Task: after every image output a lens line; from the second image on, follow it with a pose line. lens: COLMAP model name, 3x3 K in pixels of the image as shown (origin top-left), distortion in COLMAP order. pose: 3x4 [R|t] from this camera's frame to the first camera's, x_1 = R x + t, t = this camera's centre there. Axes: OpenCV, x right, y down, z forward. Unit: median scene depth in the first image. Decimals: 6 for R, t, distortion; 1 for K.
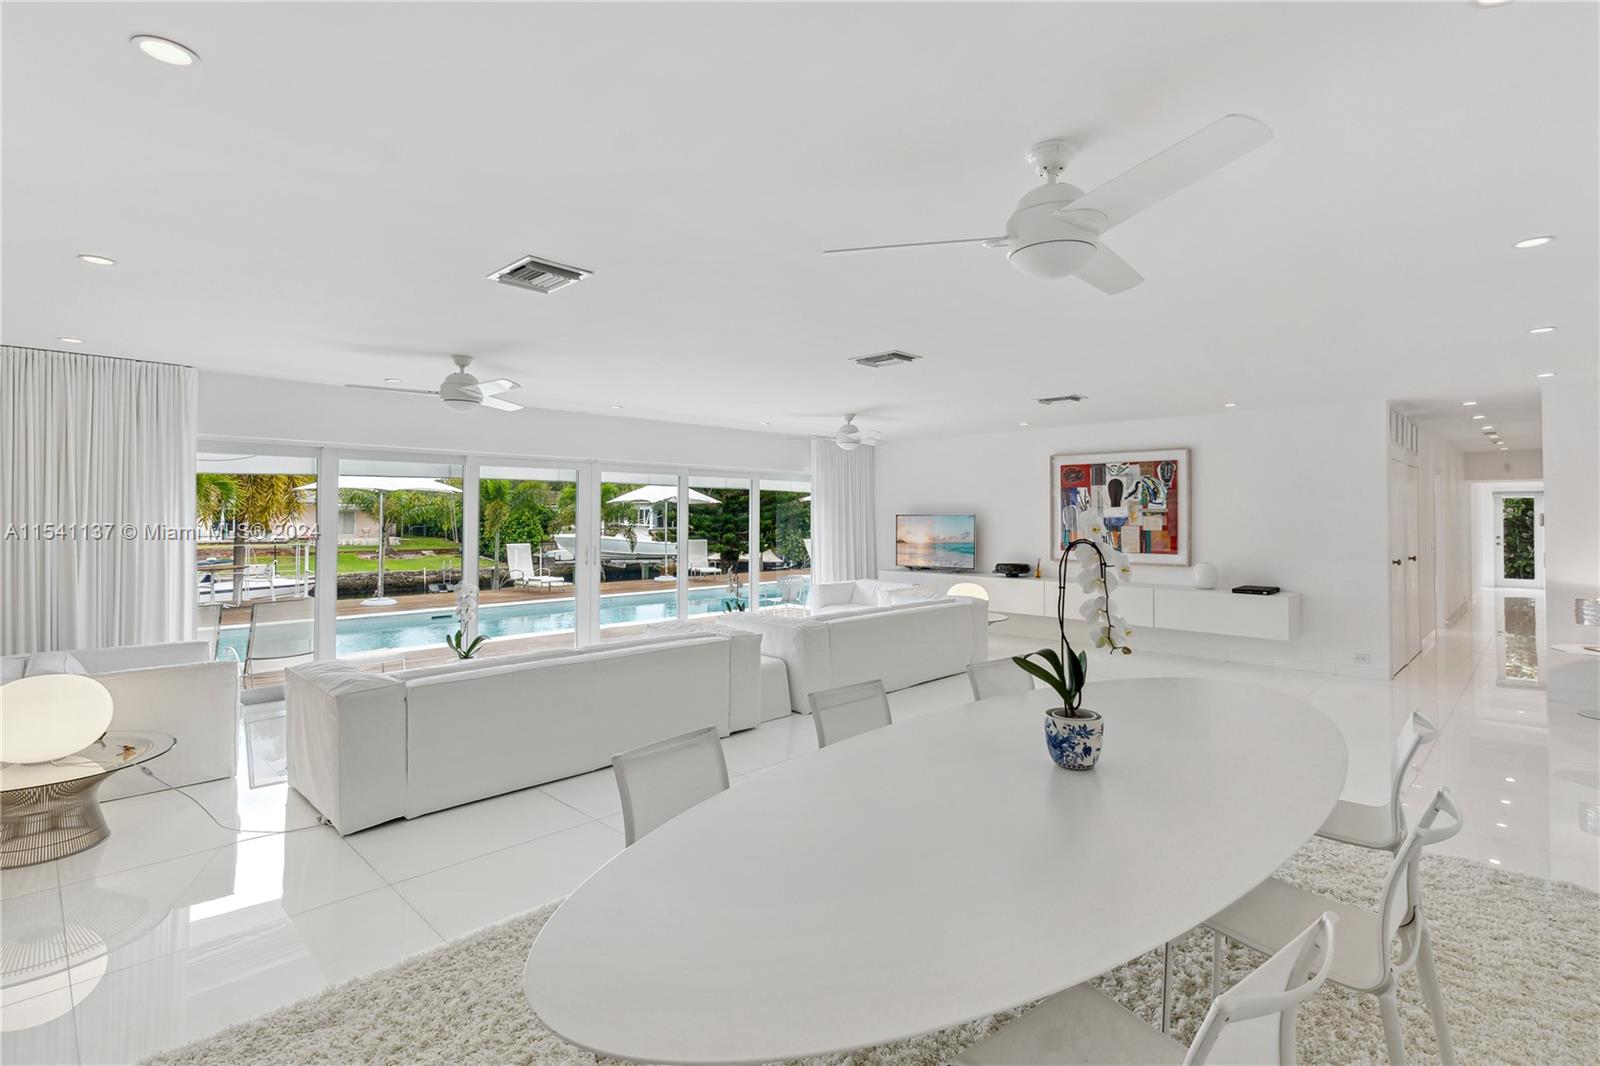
lens RADIAL K [[742.2, 0, 798.4], [0, 742.2, 524.9], [0, 0, 1]] dist [0.006335, 0.000253]
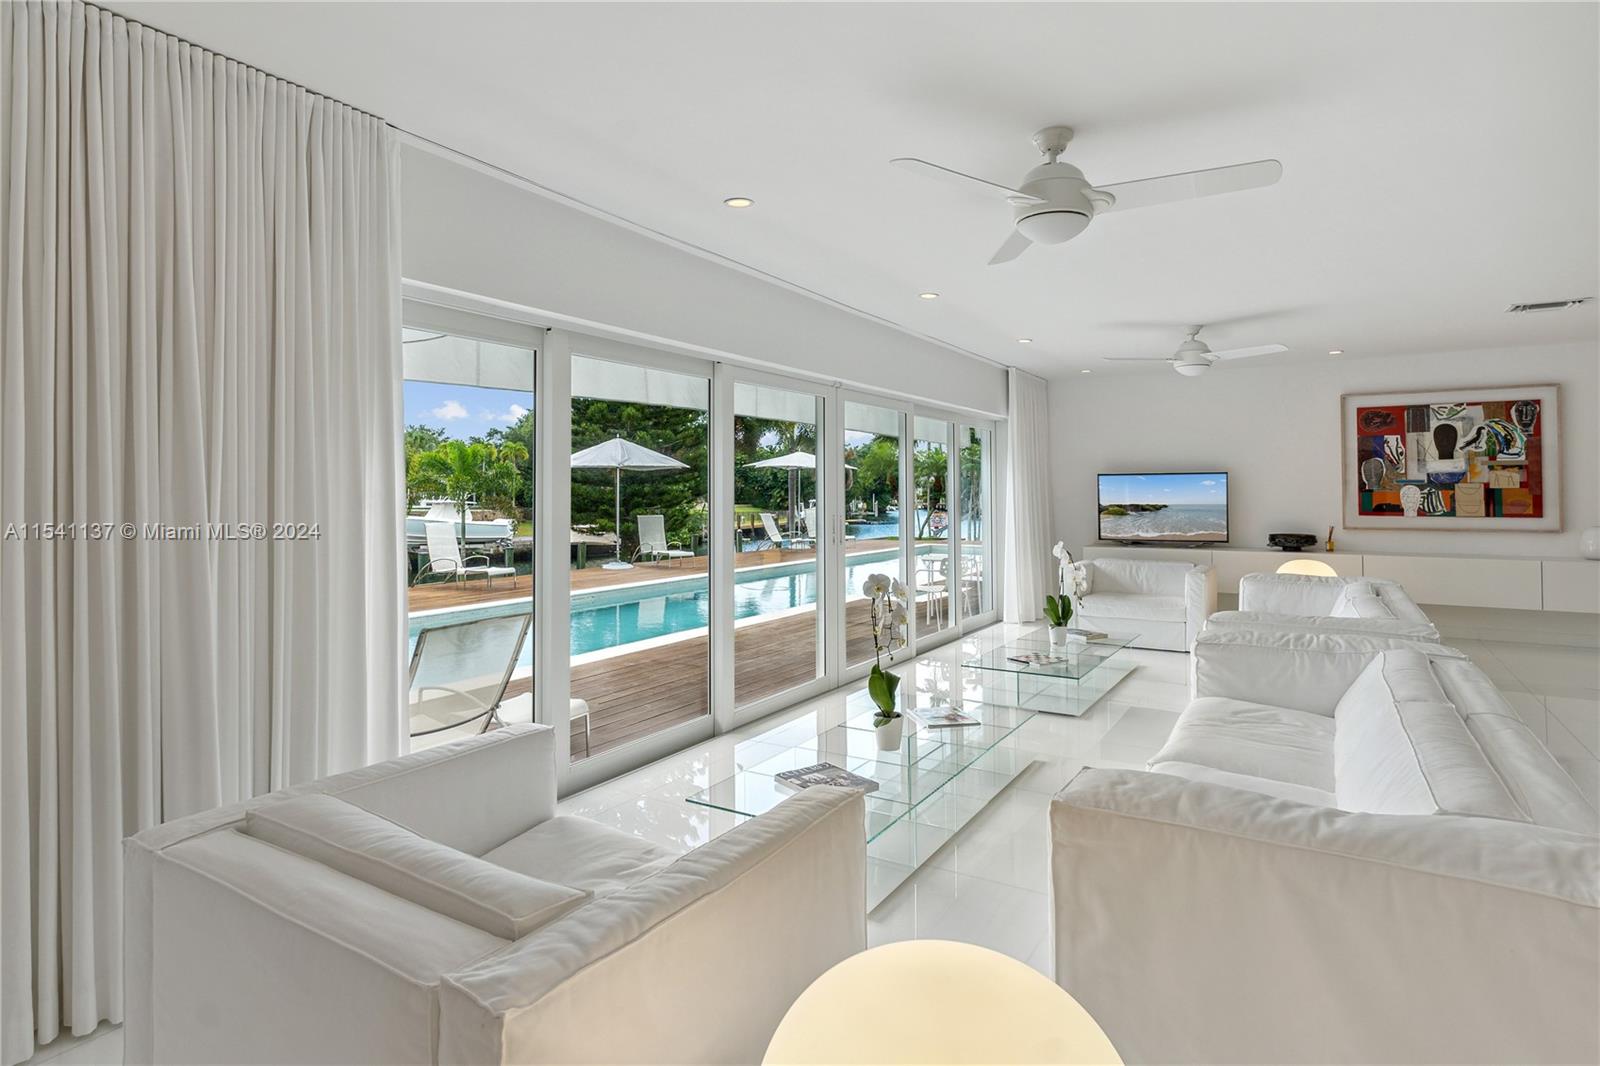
lens RADIAL K [[838.8, 0, 815.6], [0, 838.8, 492.3], [0, 0, 1]] dist [-0.000398, -0.000028]
pose [[0.976757, -0.005347, 0.214284, -0.426037], [0.007320, 0.999938, -0.008414, 0.013704], [-0.214225, 0.009787, 0.976735, 0.276107]]
